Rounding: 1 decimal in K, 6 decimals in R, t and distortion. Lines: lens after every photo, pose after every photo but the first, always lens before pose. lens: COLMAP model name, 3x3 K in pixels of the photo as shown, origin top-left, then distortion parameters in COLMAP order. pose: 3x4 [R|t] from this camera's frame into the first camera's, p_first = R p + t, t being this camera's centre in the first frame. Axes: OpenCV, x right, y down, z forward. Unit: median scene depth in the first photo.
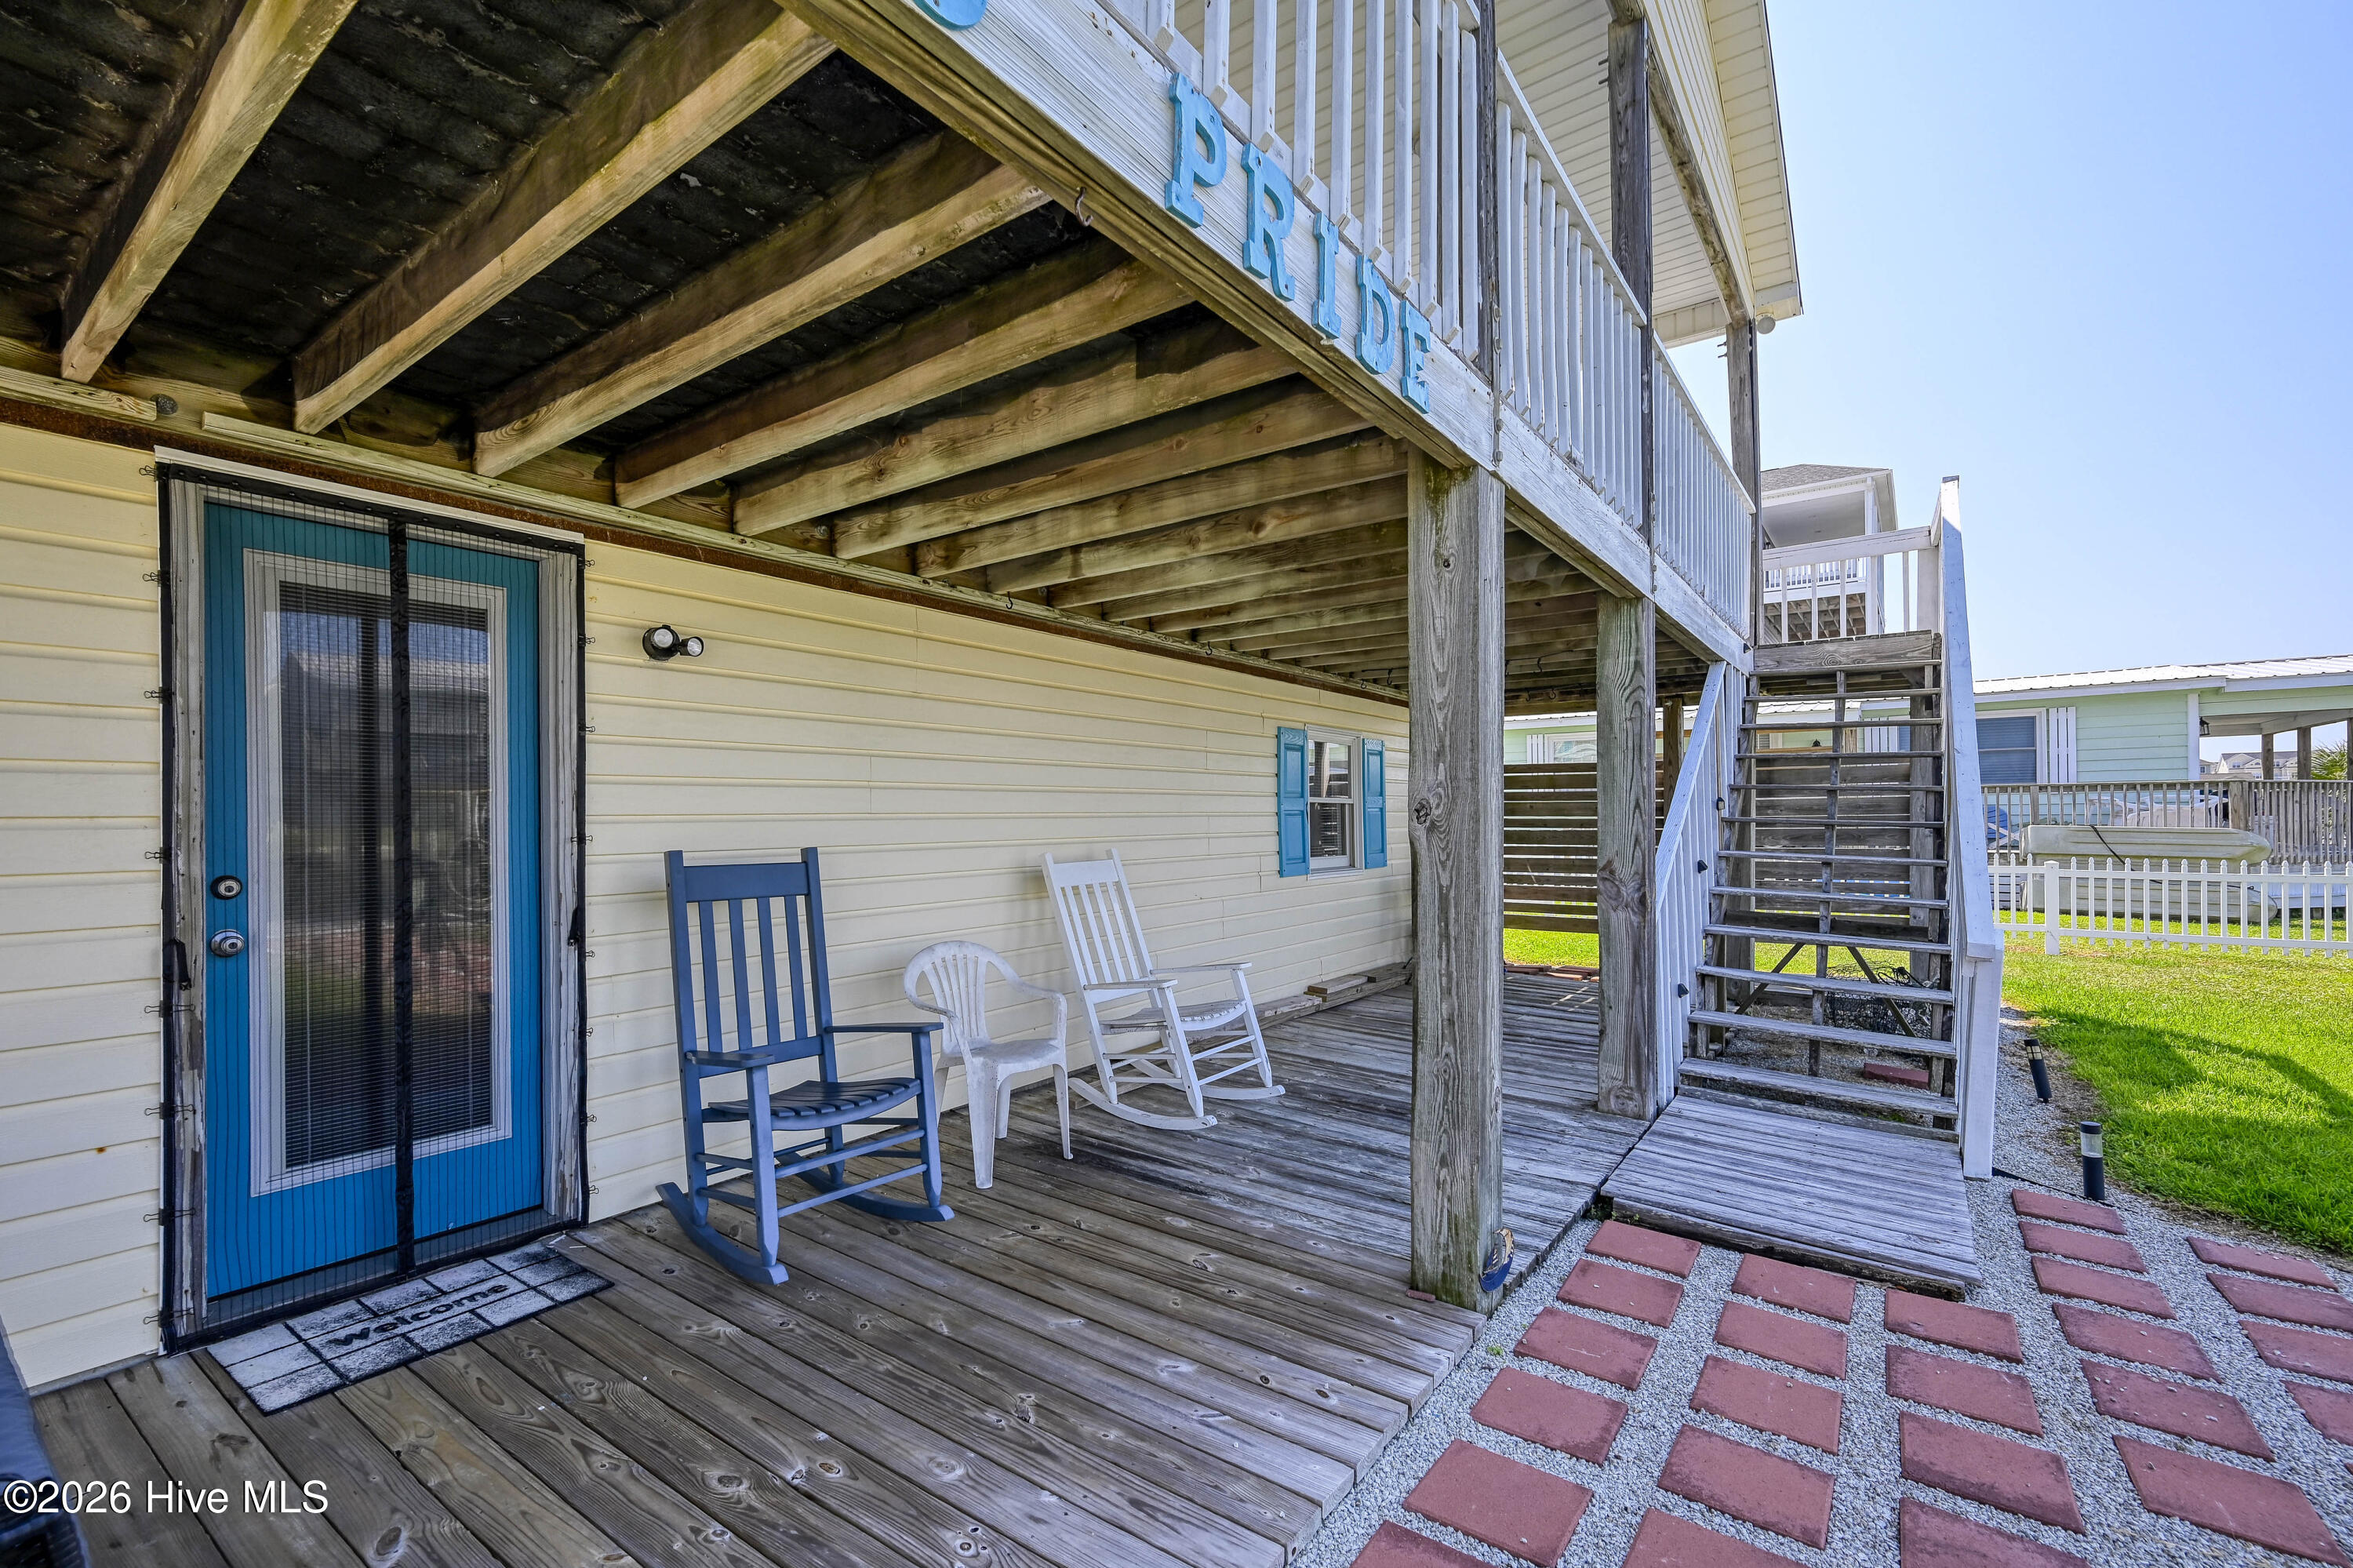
lens RADIAL K [[1016.4, 0, 1173.8], [0, 1016.4, 798.4], [0, 0, 1]] dist [0.000122, 0.000000]
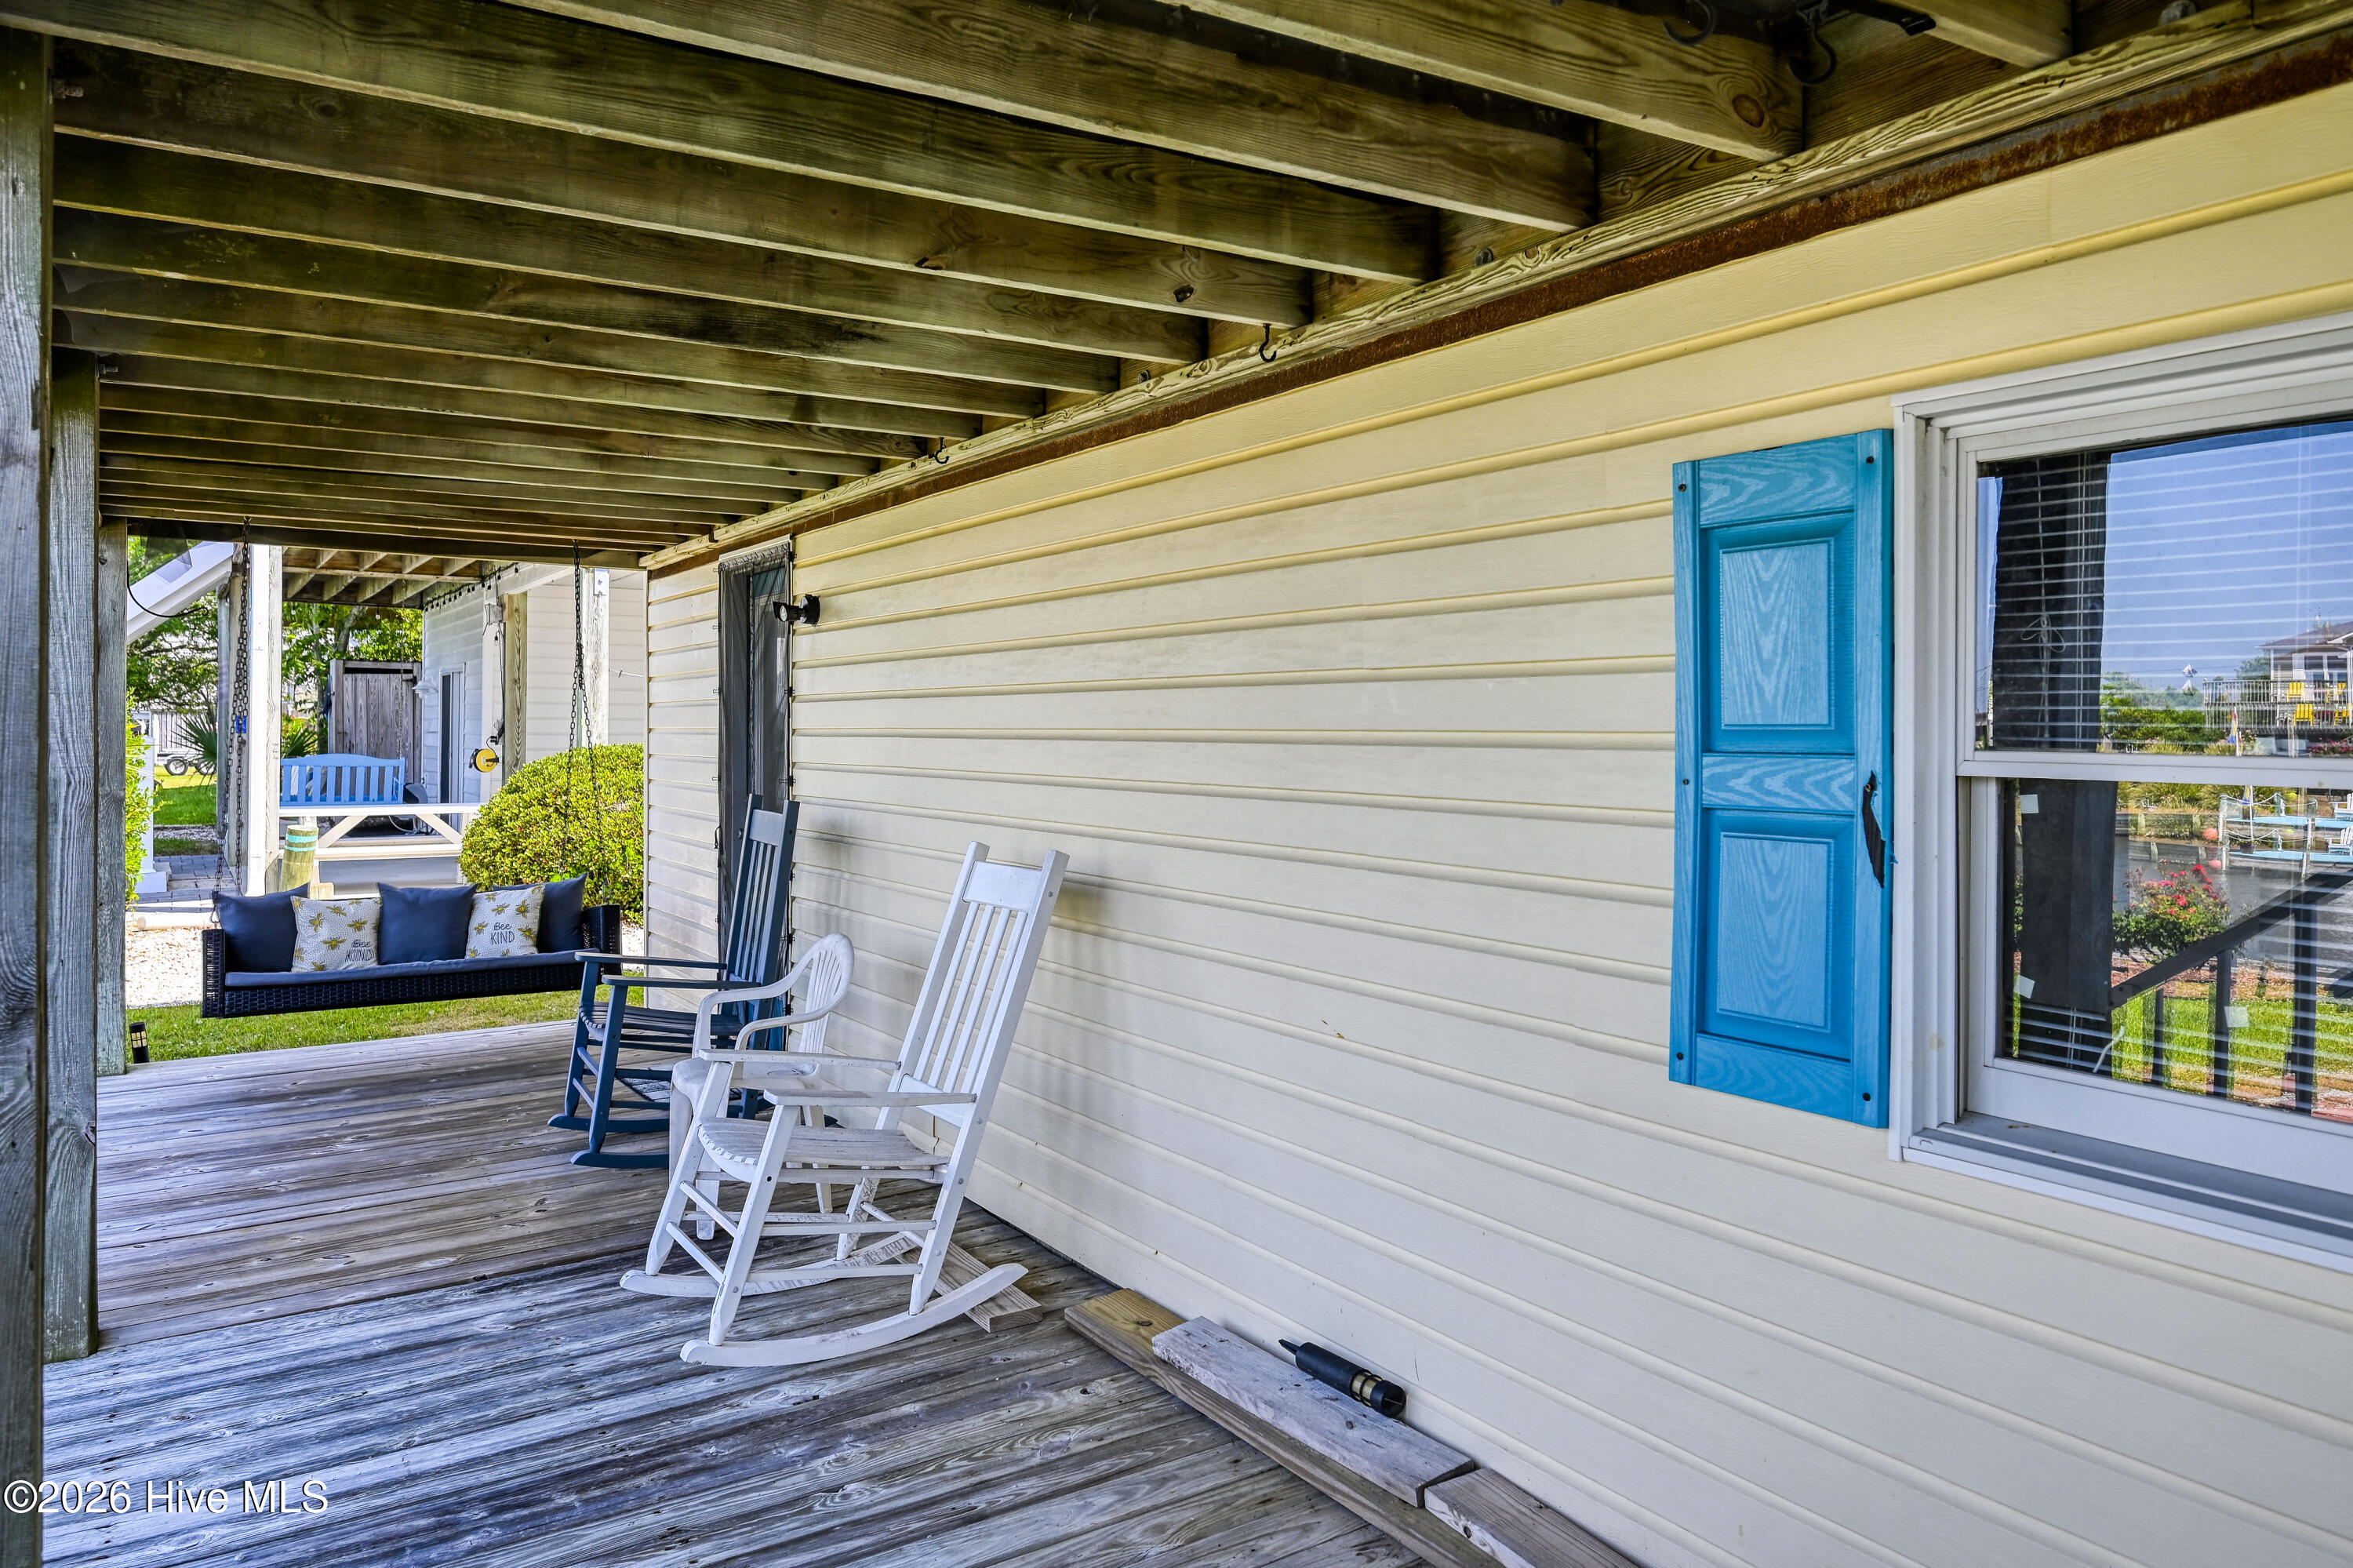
lens RADIAL K [[1577.2, 0, 1174.9], [0, 1577.2, 771.0], [0, 0, 1]] dist [-0.000499, -0.000373]
pose [[-0.357949, 0.021745, -0.933488, 0.523402], [0.006390, 0.999762, 0.020839, -0.006106], [0.933719, 0.001495, -0.358003, 1.070316]]
